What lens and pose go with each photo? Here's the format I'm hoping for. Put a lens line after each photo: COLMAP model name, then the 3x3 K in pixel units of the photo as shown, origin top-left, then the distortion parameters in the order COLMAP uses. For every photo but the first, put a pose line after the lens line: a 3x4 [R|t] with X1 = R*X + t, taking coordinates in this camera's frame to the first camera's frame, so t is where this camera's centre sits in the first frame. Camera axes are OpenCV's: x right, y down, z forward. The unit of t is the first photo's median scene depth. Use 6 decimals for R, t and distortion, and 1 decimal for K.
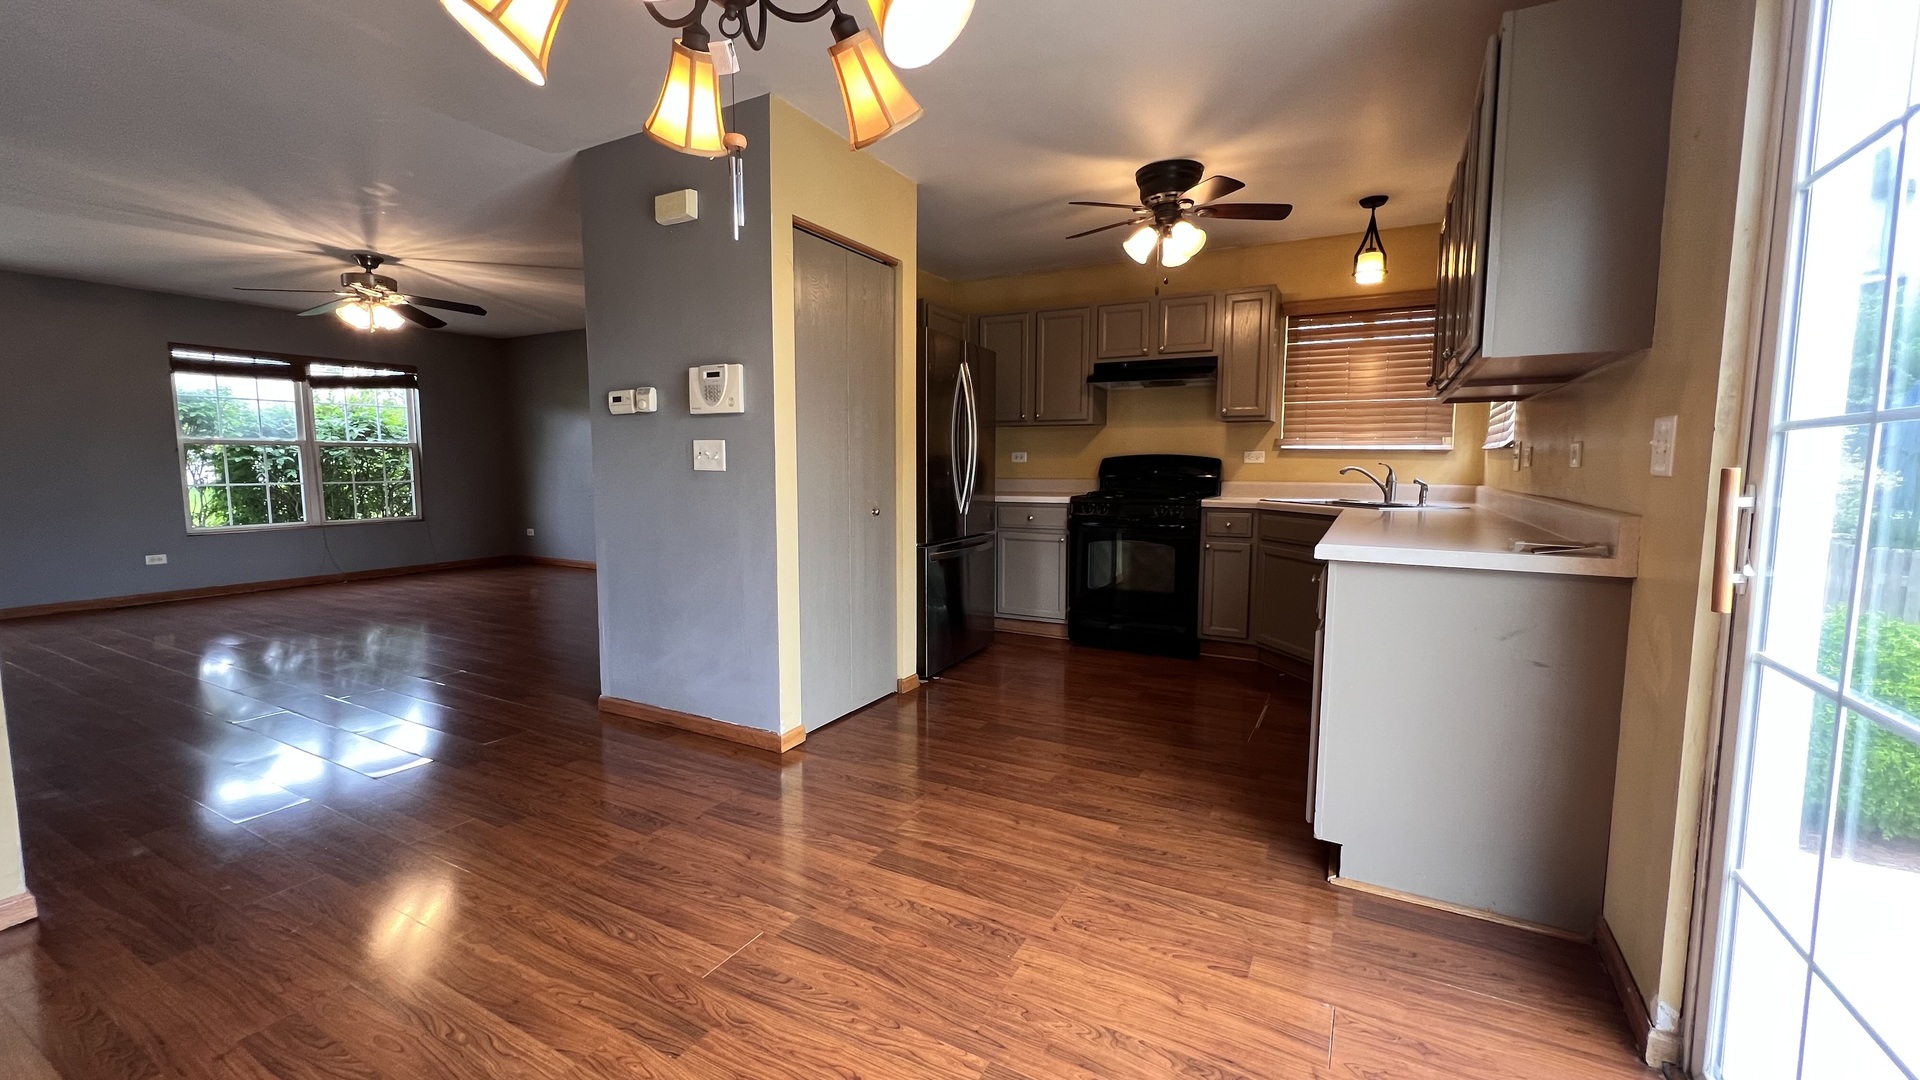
lens RADIAL K [[770.4, 0, 960.0], [0, 770.4, 540.0], [0, 0, 1]] dist [-0.001856, 0.000088]
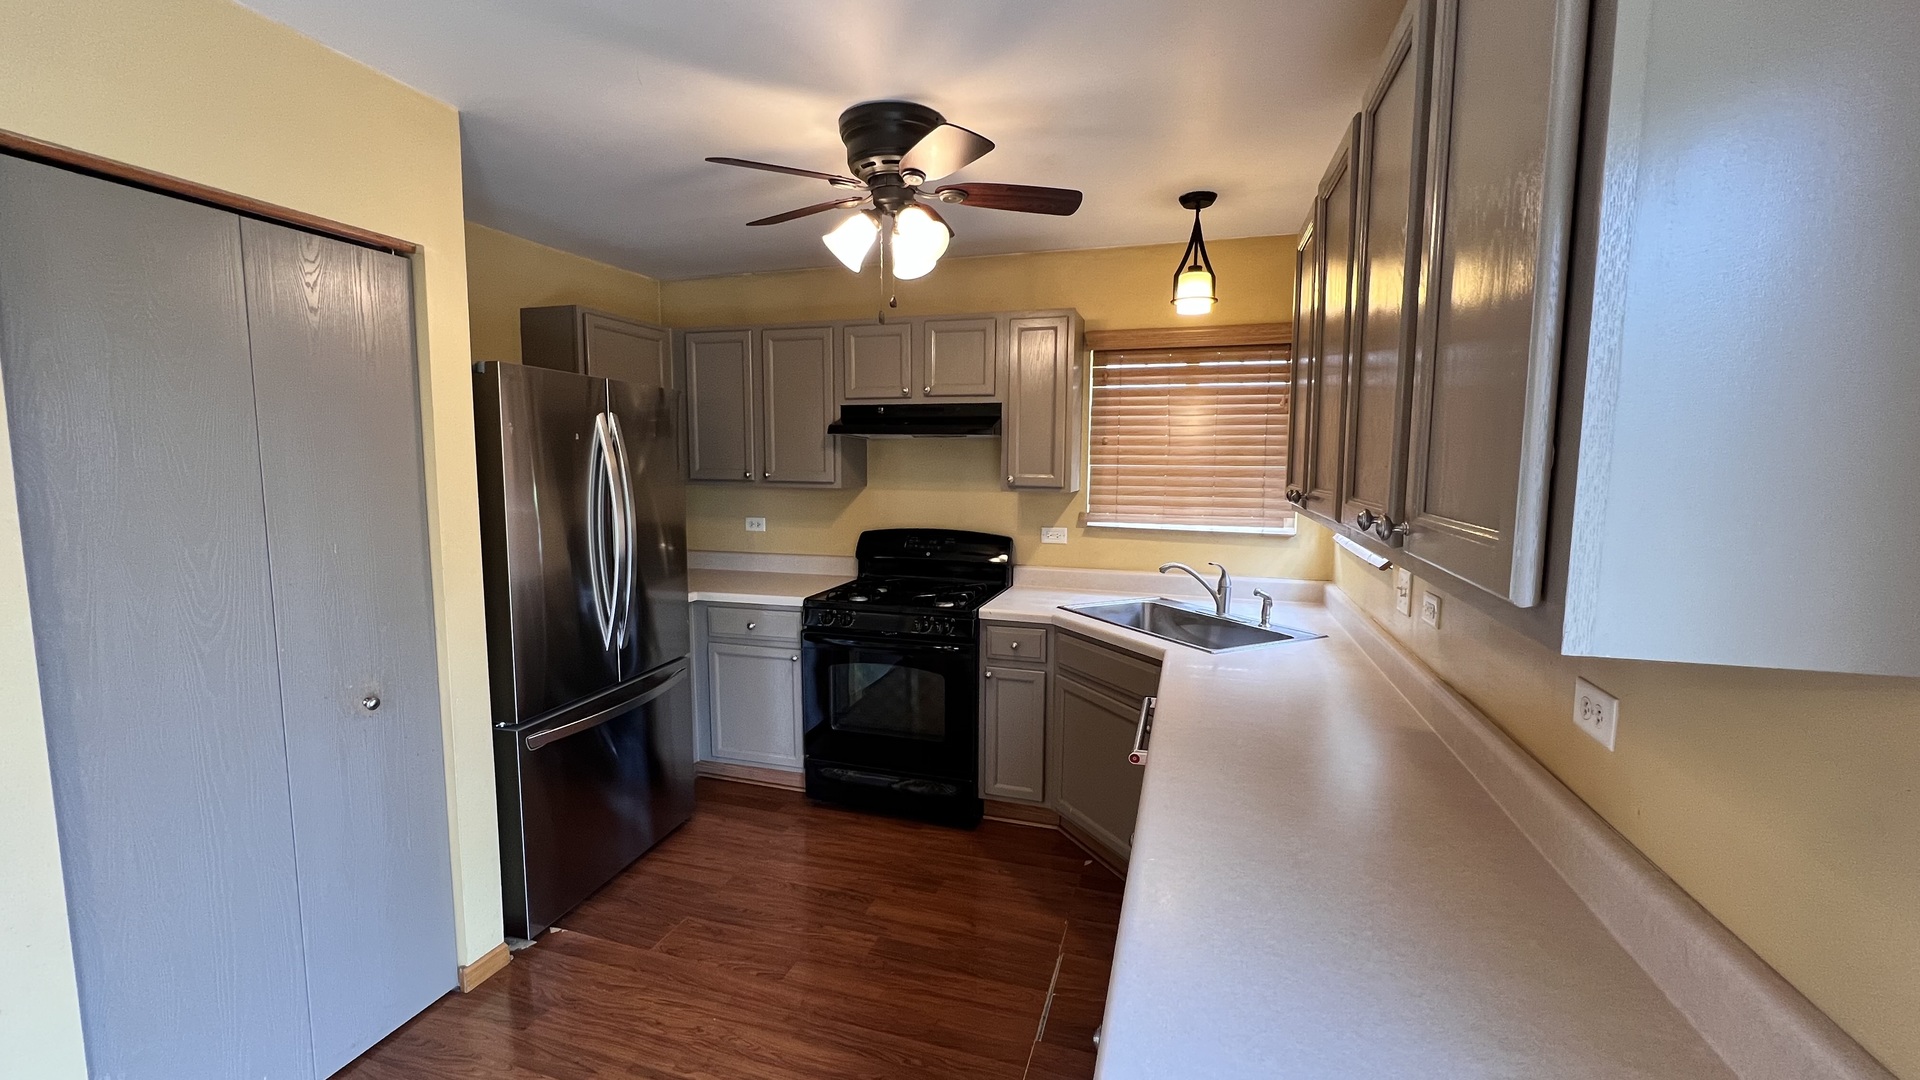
lens RADIAL K [[769.3, 0, 962.3], [0, 769.3, 543.1], [0, 0, 1]] dist [0.000780, 0.000021]
pose [[0.979398, -0.019231, 0.201021, 0.168925], [0.017630, 0.999797, 0.009753, -0.129029], [-0.201168, -0.006008, 0.979538, 0.332945]]
